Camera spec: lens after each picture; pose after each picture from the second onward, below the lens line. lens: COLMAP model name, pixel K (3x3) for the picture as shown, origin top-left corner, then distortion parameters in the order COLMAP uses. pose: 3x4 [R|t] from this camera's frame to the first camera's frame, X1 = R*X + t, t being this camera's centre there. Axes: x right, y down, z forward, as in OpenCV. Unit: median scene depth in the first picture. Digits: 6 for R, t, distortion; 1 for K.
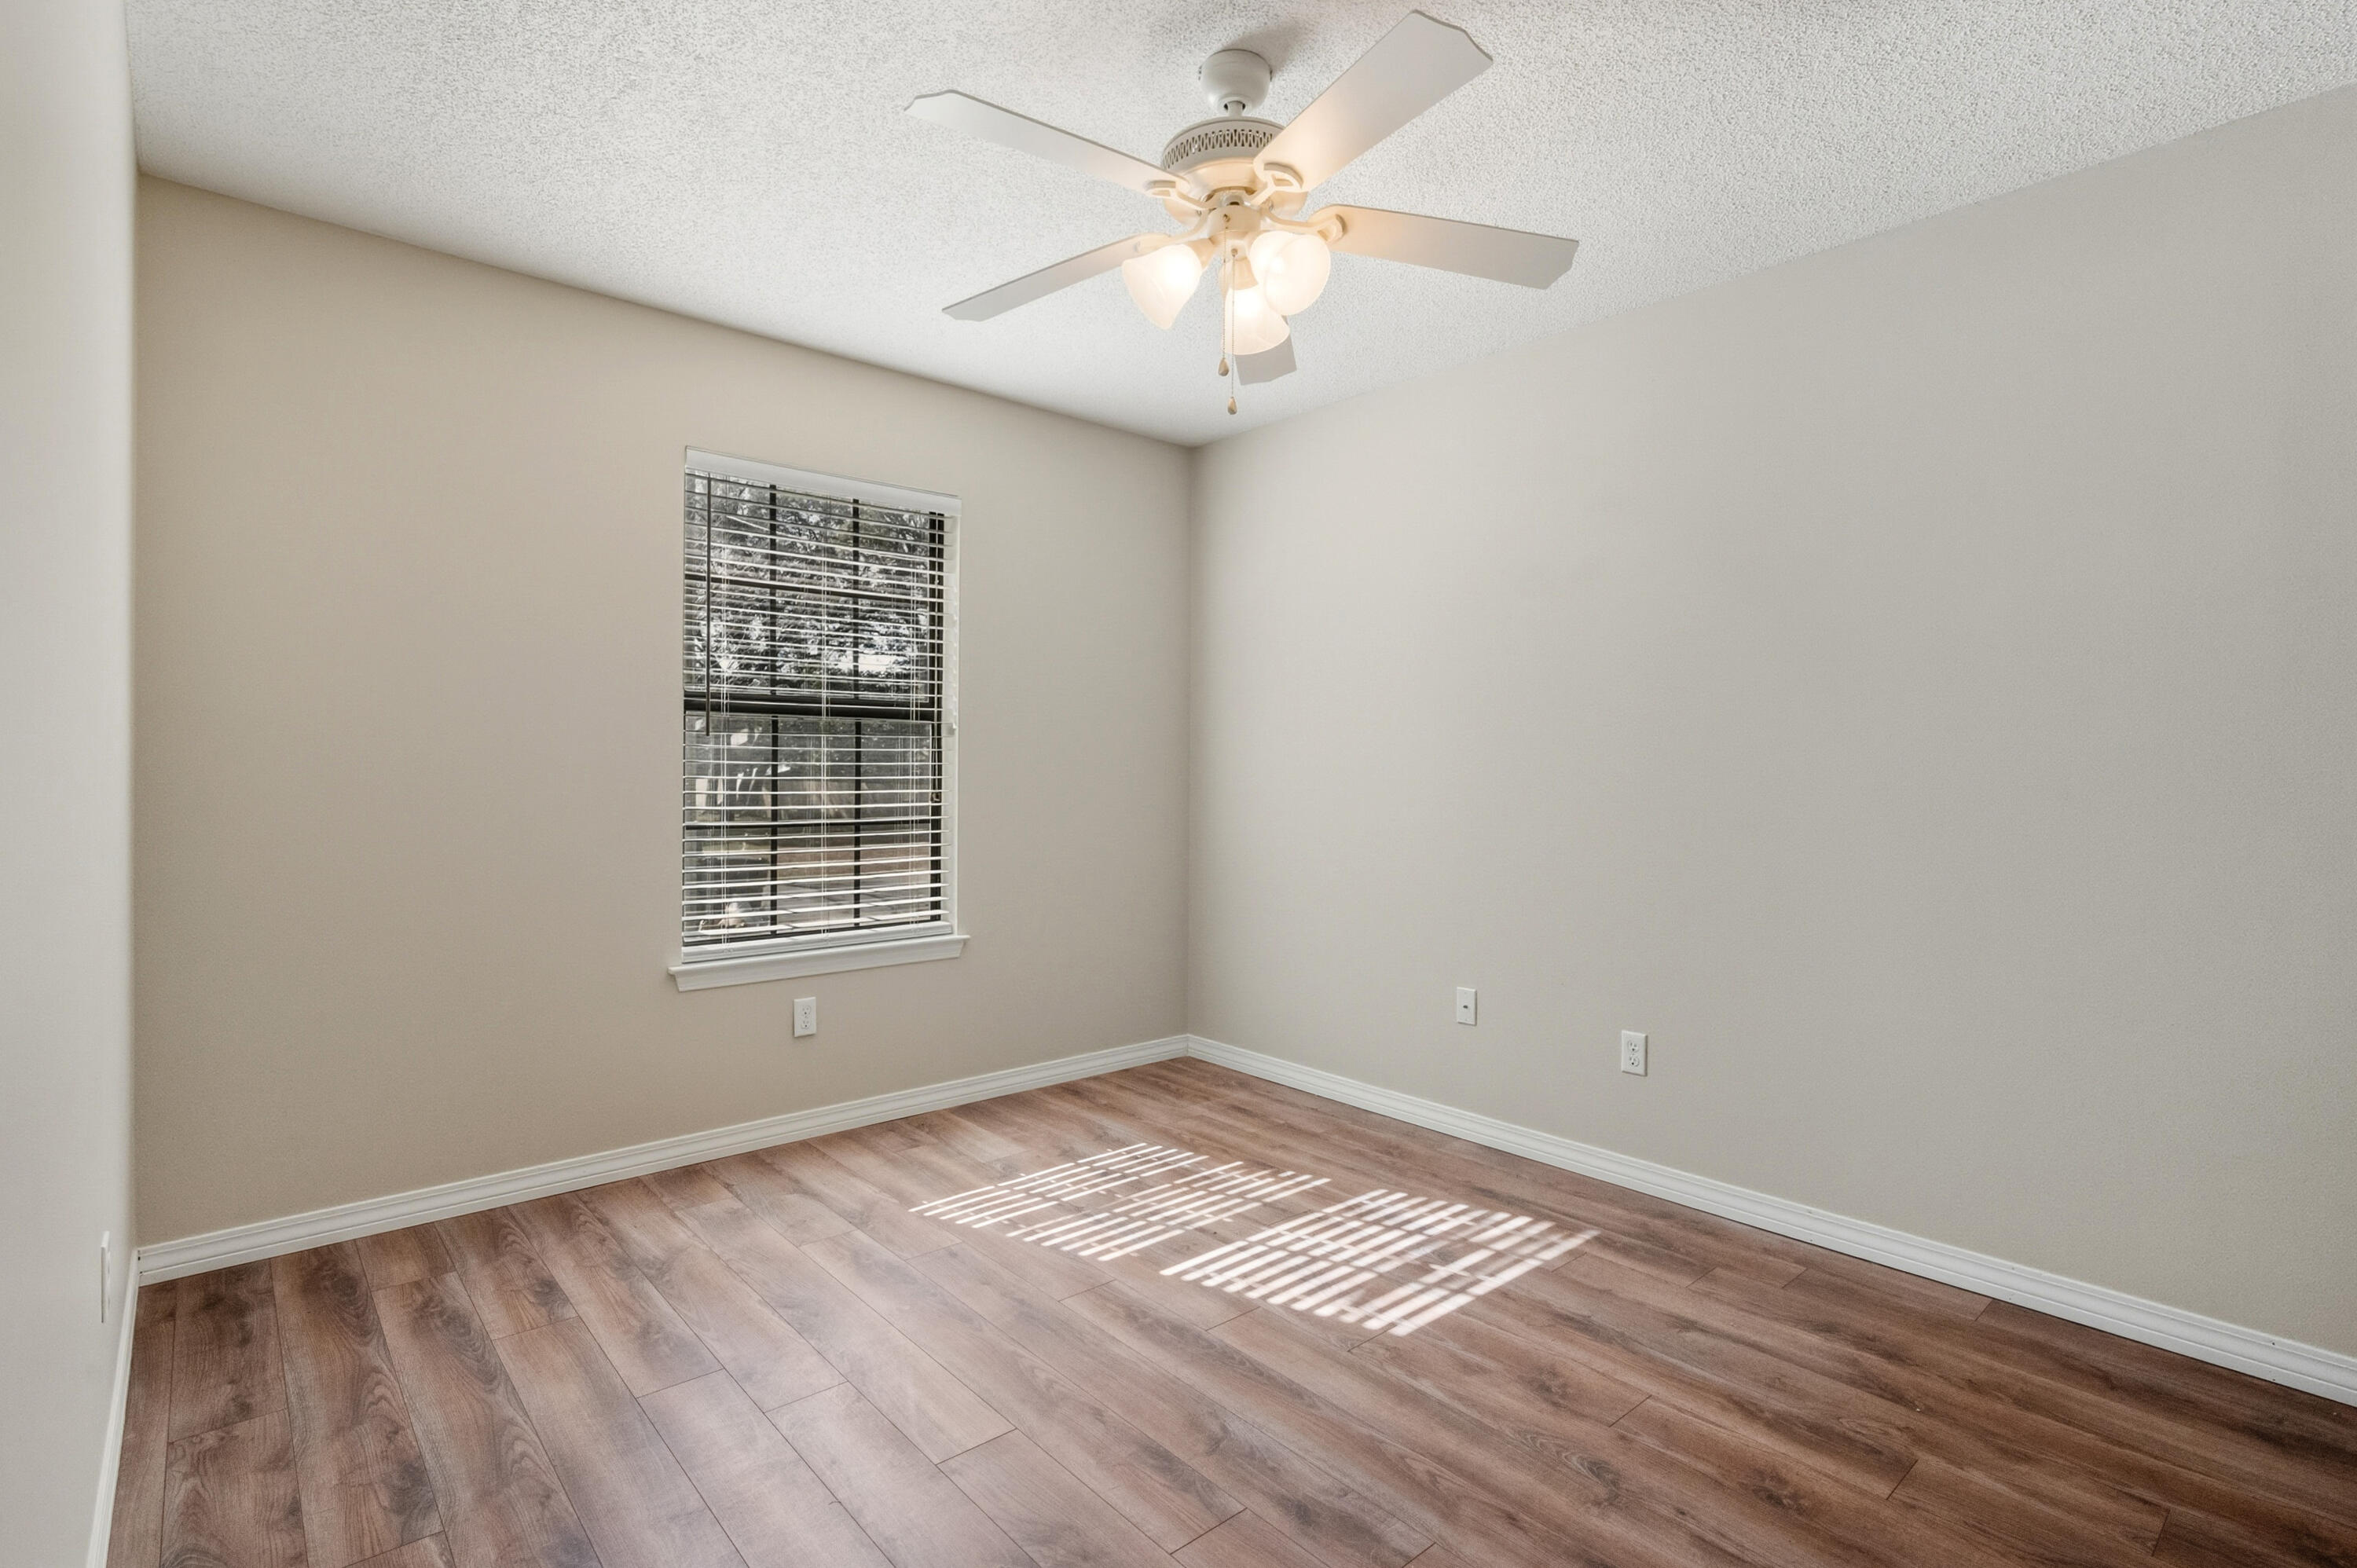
lens RADIAL K [[1060.2, 0, 1142.4], [0, 1060.2, 759.9], [0, 0, 1]] dist [-0.000556, -0.000488]
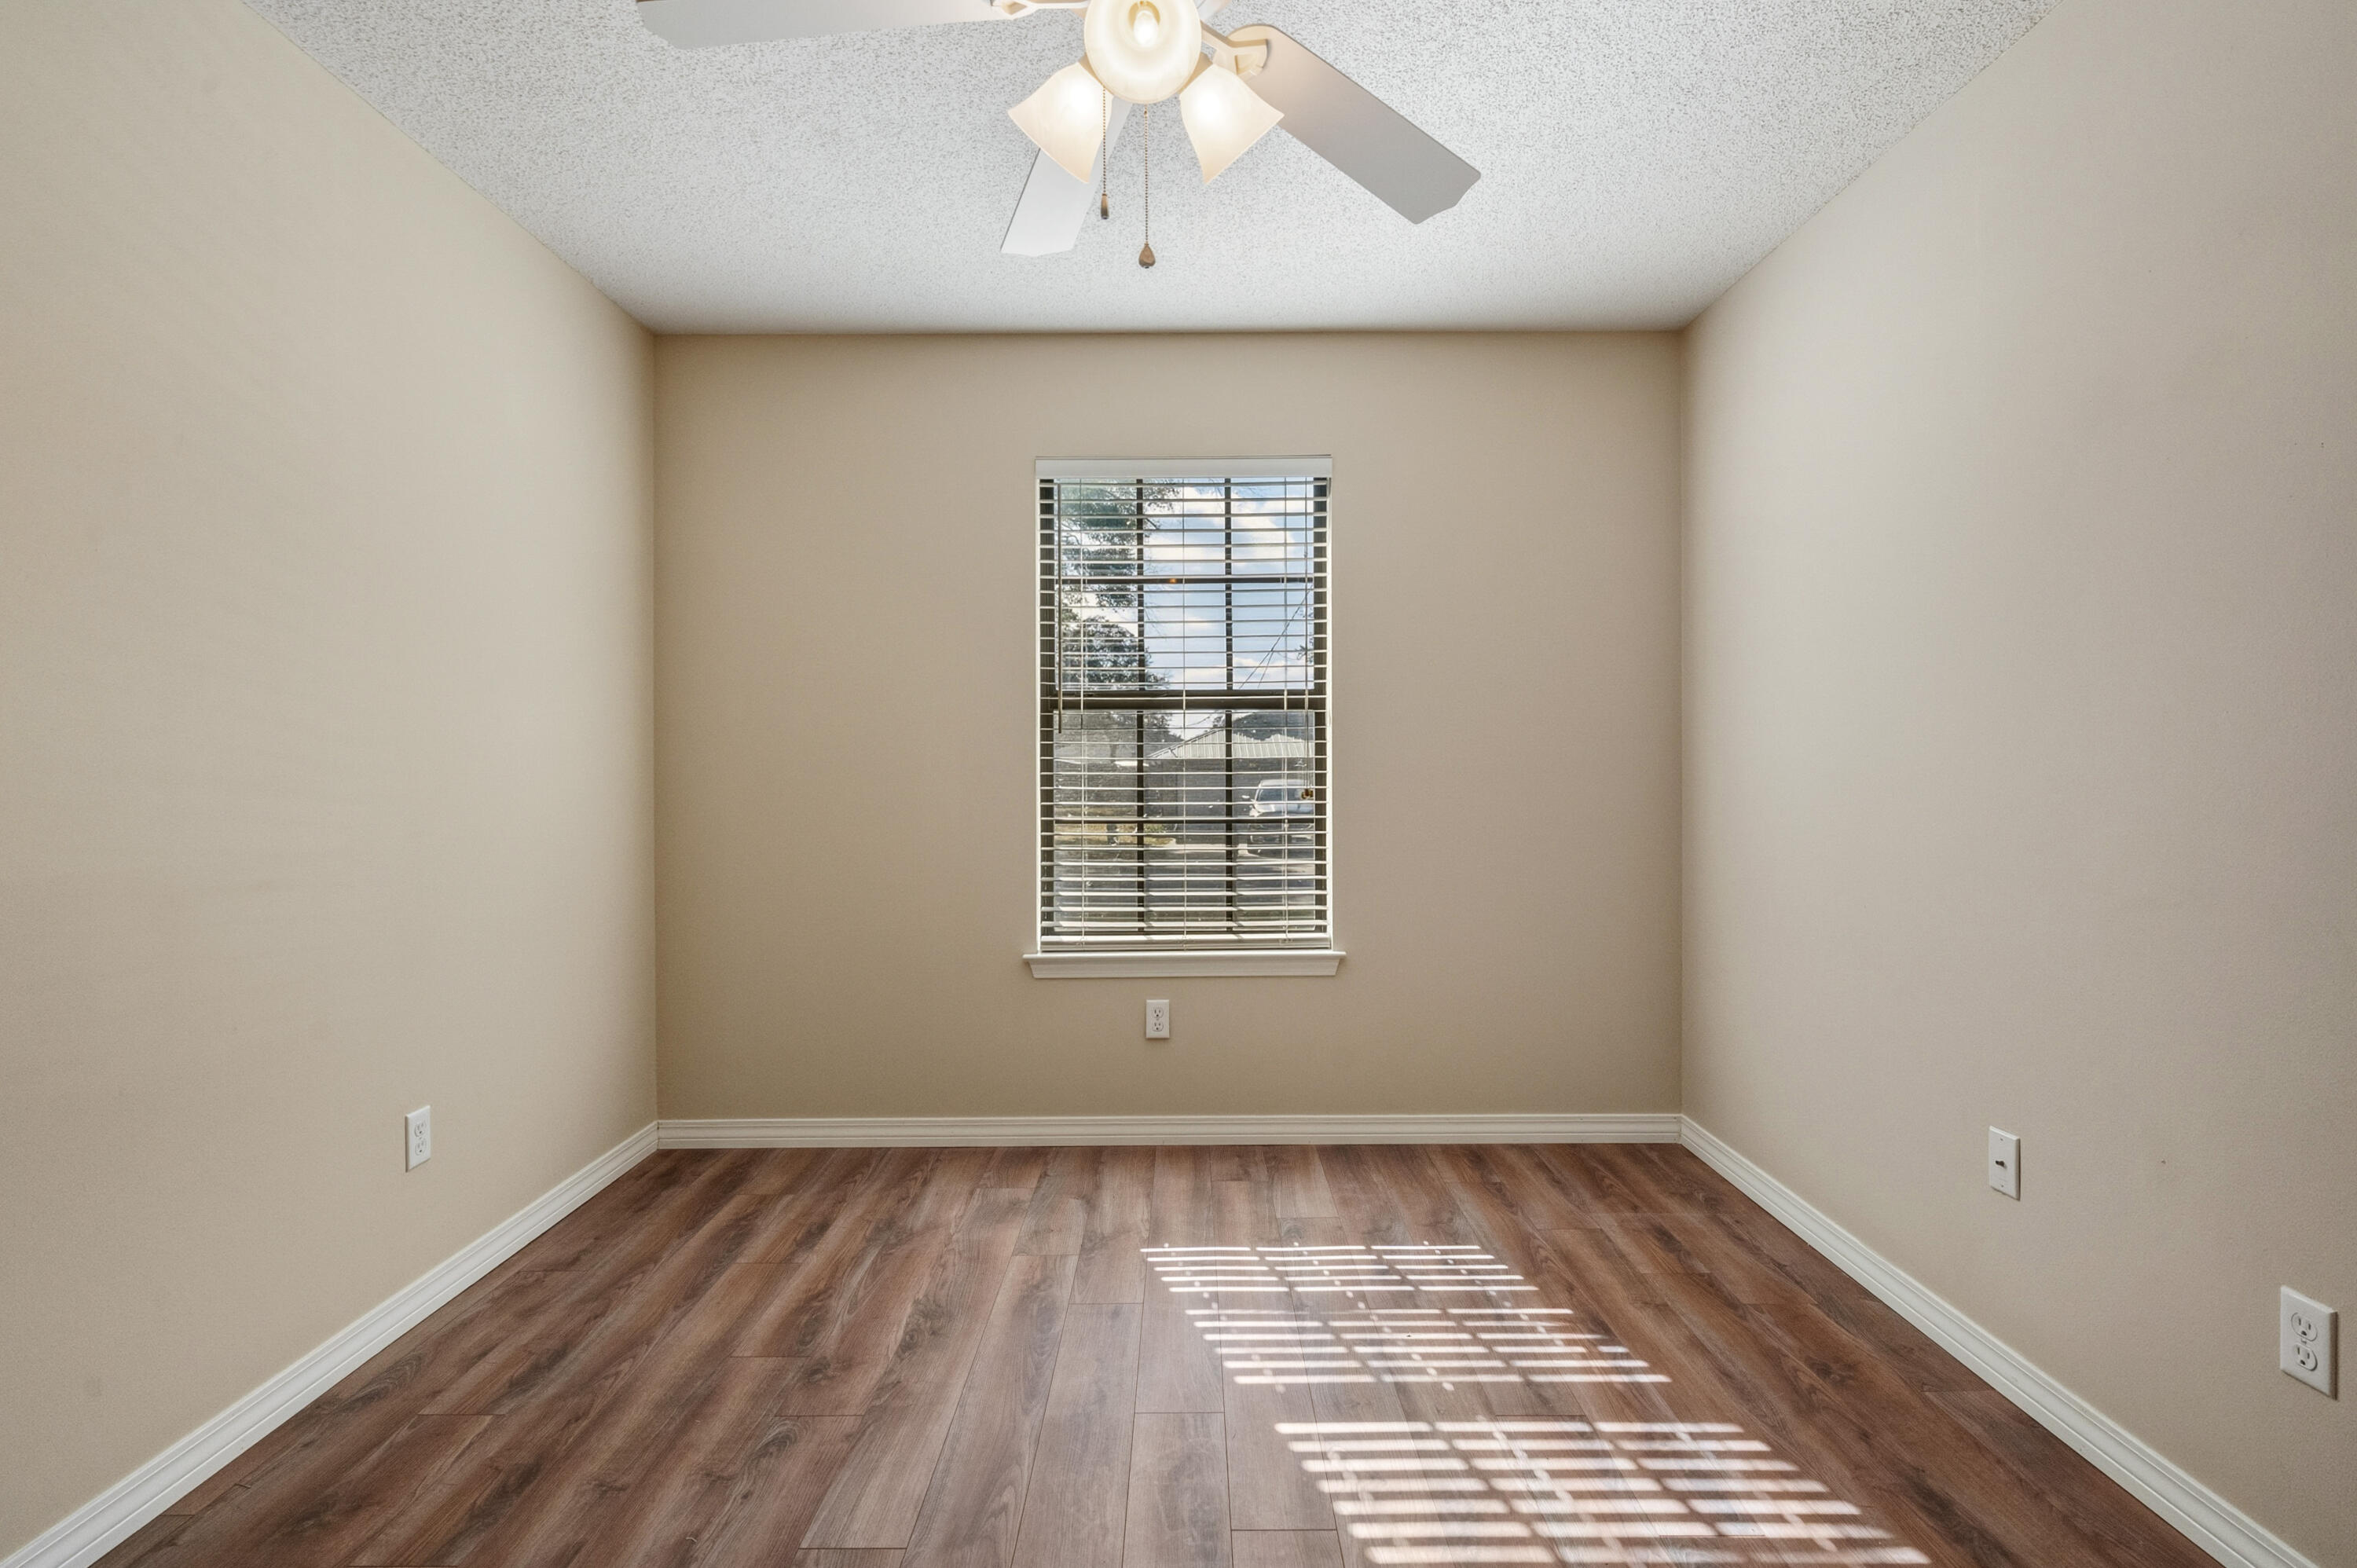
lens RADIAL K [[1060.2, 0, 1223.4], [0, 1060.2, 747.4], [0, 0, 1]] dist [-0.000556, -0.000488]
pose [[0.776738, -0.019199, -0.629531, 0.466263], [0.015403, 0.999815, -0.011487, 0.006805], [0.629635, -0.000774, 0.776891, 0.380897]]
